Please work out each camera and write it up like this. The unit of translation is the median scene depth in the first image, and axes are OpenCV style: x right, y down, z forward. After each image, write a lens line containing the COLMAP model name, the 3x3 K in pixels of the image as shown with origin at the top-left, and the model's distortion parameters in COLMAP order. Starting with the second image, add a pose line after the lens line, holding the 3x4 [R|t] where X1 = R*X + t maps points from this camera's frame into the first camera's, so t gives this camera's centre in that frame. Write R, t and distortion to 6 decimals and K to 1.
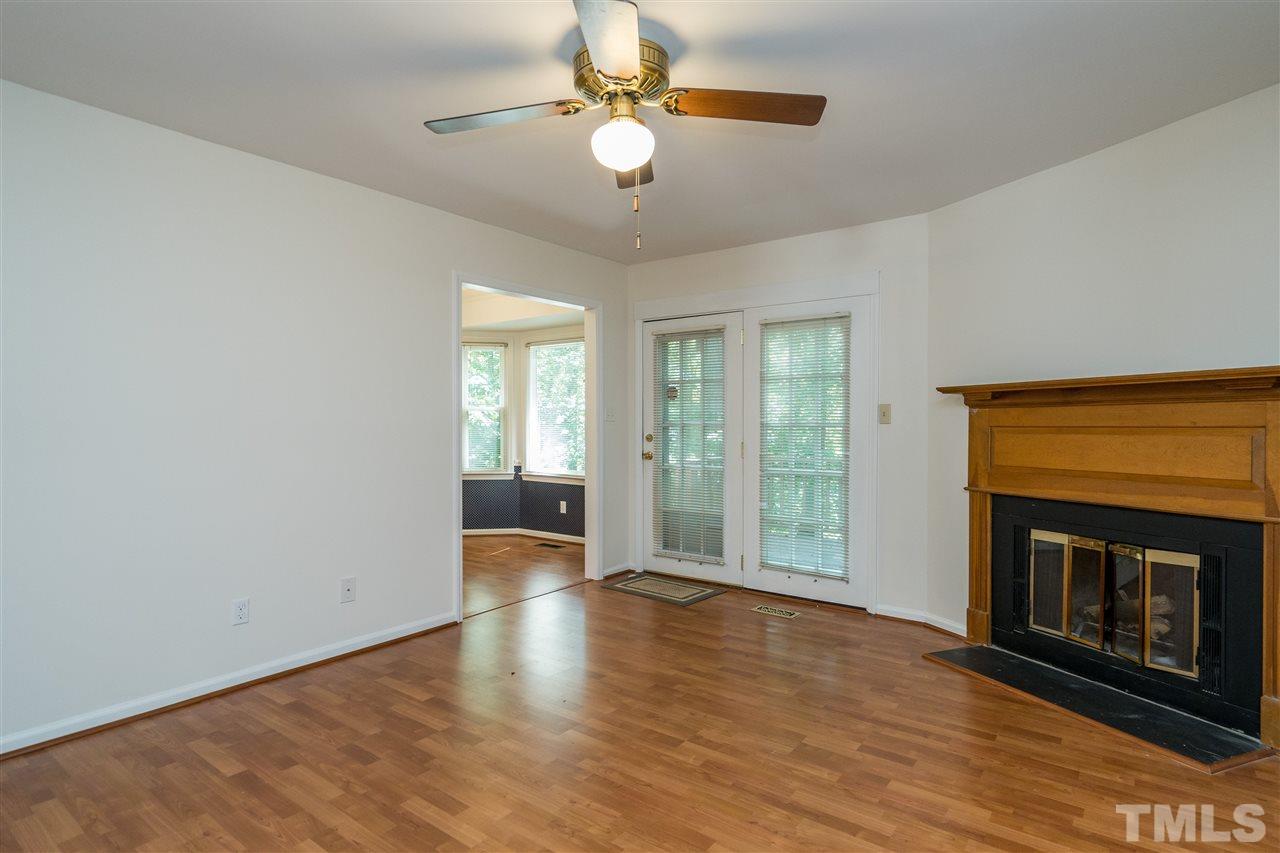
lens RADIAL K [[672.3, 0, 653.6], [0, 672.3, 422.8], [0, 0, 1]] dist [-0.005574, 0.002020]
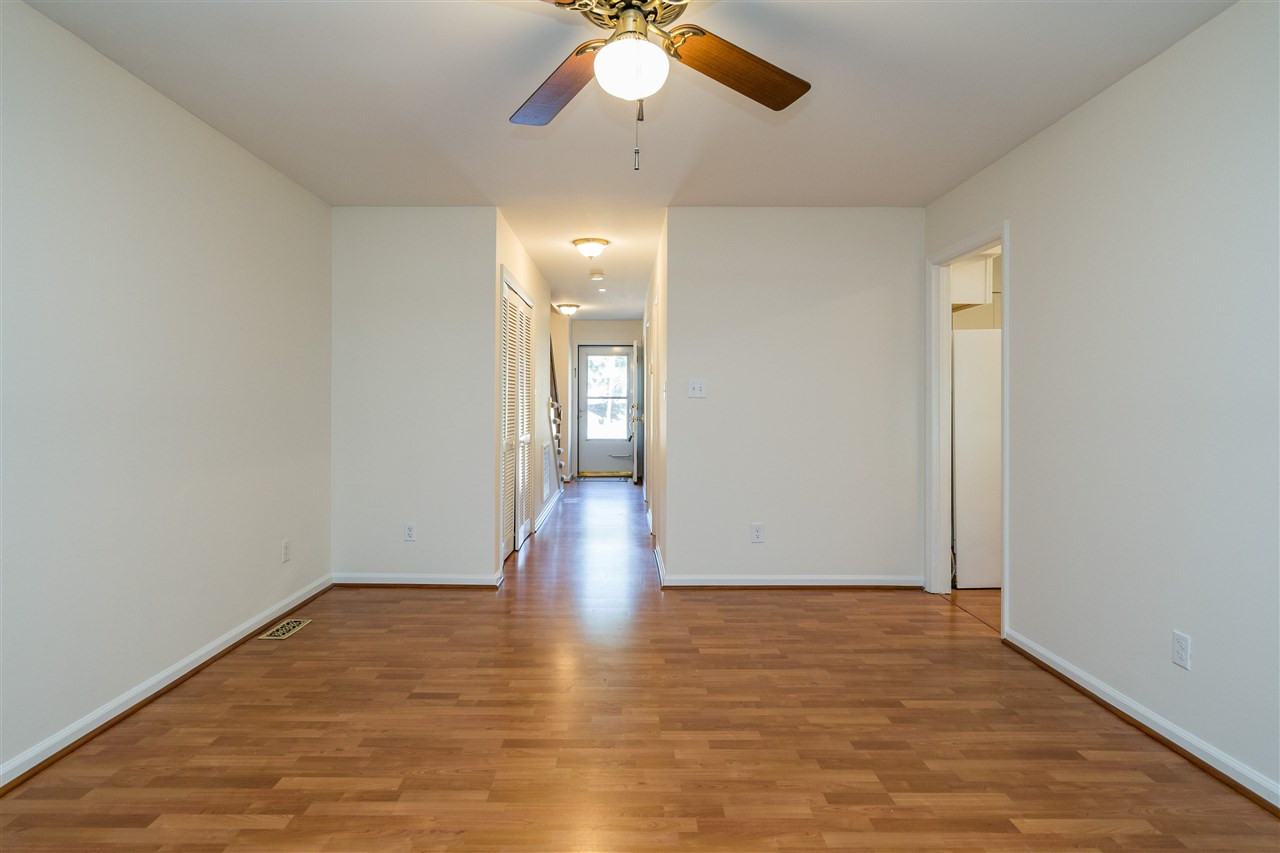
lens RADIAL K [[672.3, 0, 612.7], [0, 672.3, 406.6], [0, 0, 1]] dist [-0.005574, 0.002020]
pose [[-0.819481, 0.002218, -0.573102, 0.290018], [-0.003456, 0.999955, 0.008812, 0.003461], [0.573096, 0.009201, -0.819437, 1.081007]]
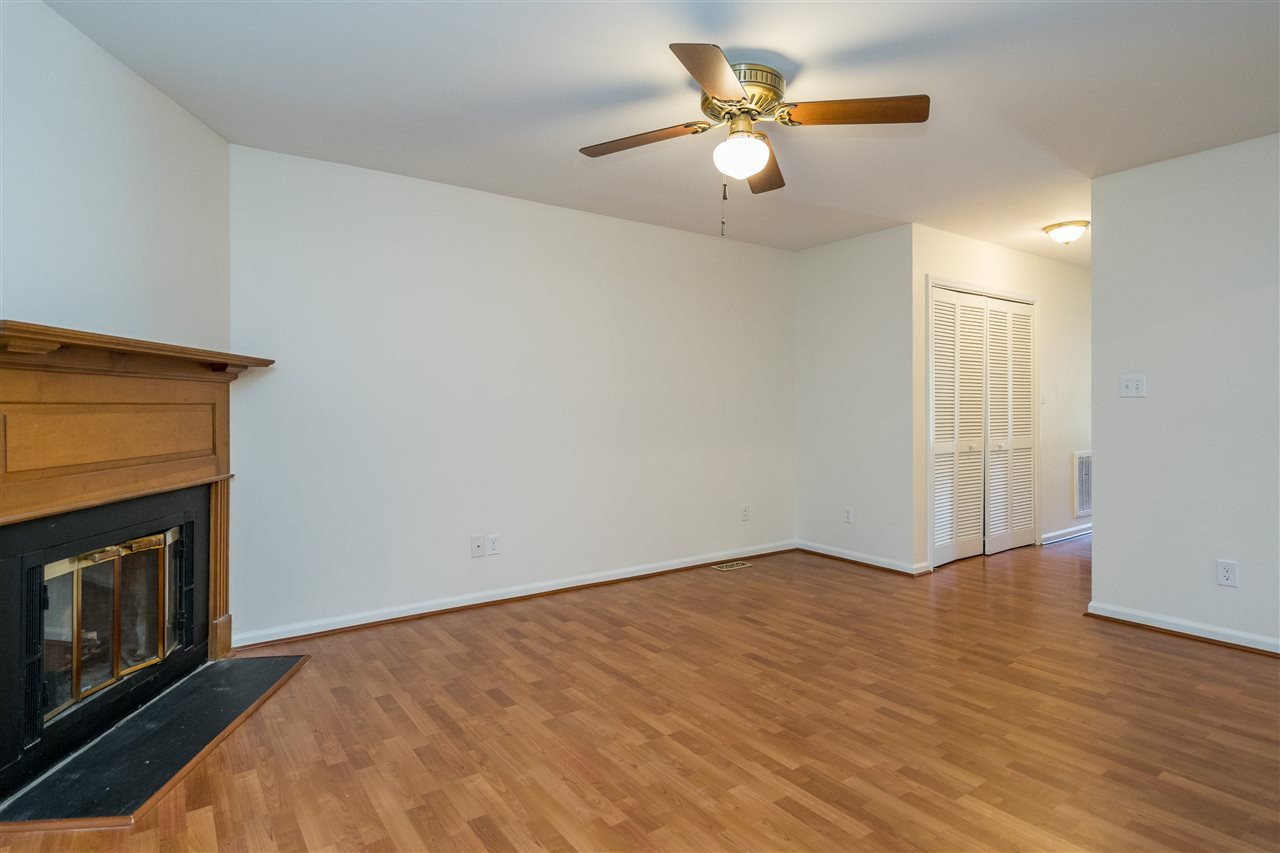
lens RADIAL K [[672.3, 0, 634.1], [0, 672.3, 406.1], [0, 0, 1]] dist [-0.005574, 0.002020]
pose [[-0.943387, 0.001917, 0.331688, -0.160972], [0.002231, 0.999997, 0.000565, 0.009905], [-0.331686, 0.001273, -0.943389, 1.379530]]
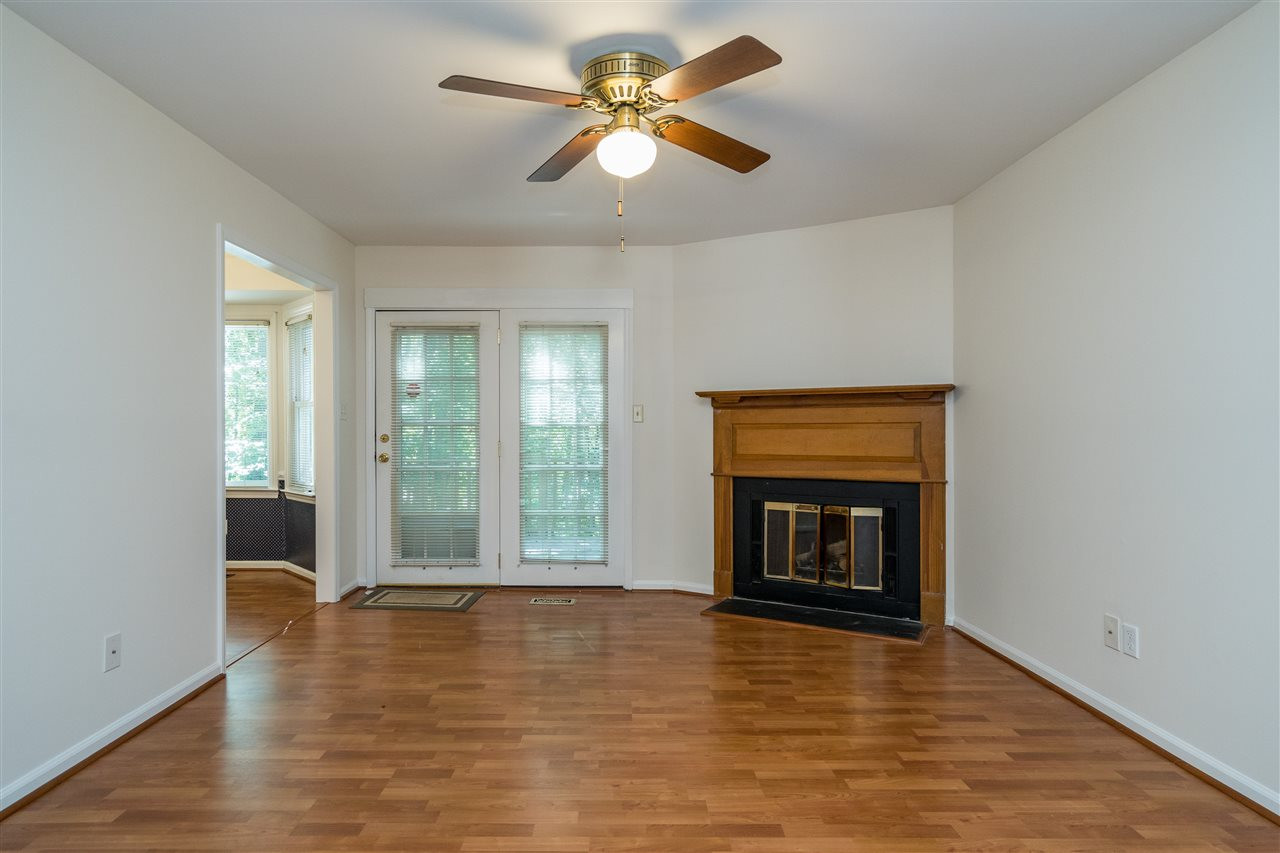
lens RADIAL K [[672.3, 0, 617.4], [0, 672.3, 431.1], [0, 0, 1]] dist [-0.005574, 0.002020]
pose [[0.806765, -0.005288, 0.590849, -0.437014], [0.003741, 0.999986, 0.003843, 0.013586], [-0.590860, -0.000890, 0.806773, 0.108483]]
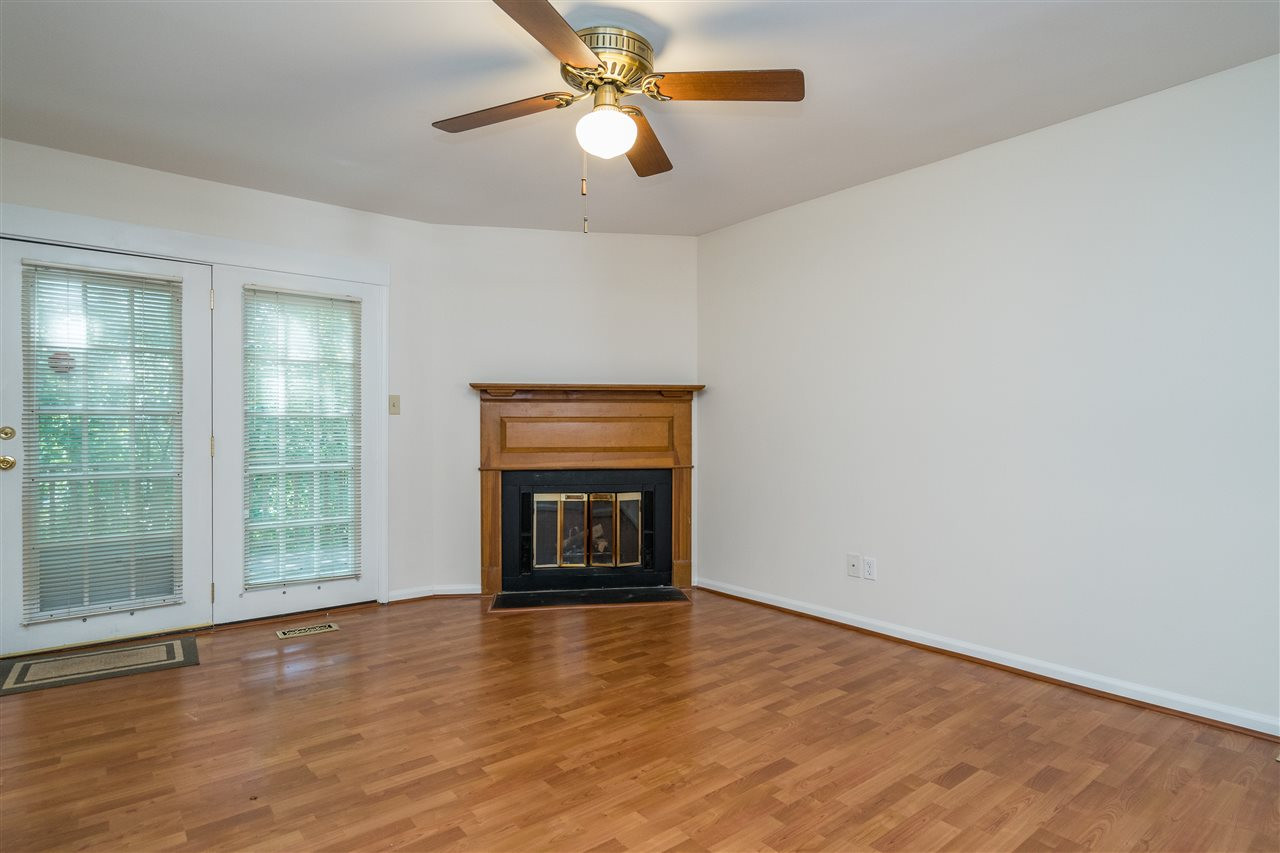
lens RADIAL K [[672.3, 0, 635.3], [0, 672.3, 431.8], [0, 0, 1]] dist [-0.005574, 0.002020]
pose [[0.260336, -0.007602, 0.965488, -0.658706], [0.002035, 0.999971, 0.007325, 0.025476], [-0.965516, 0.000058, 0.260344, 0.450166]]
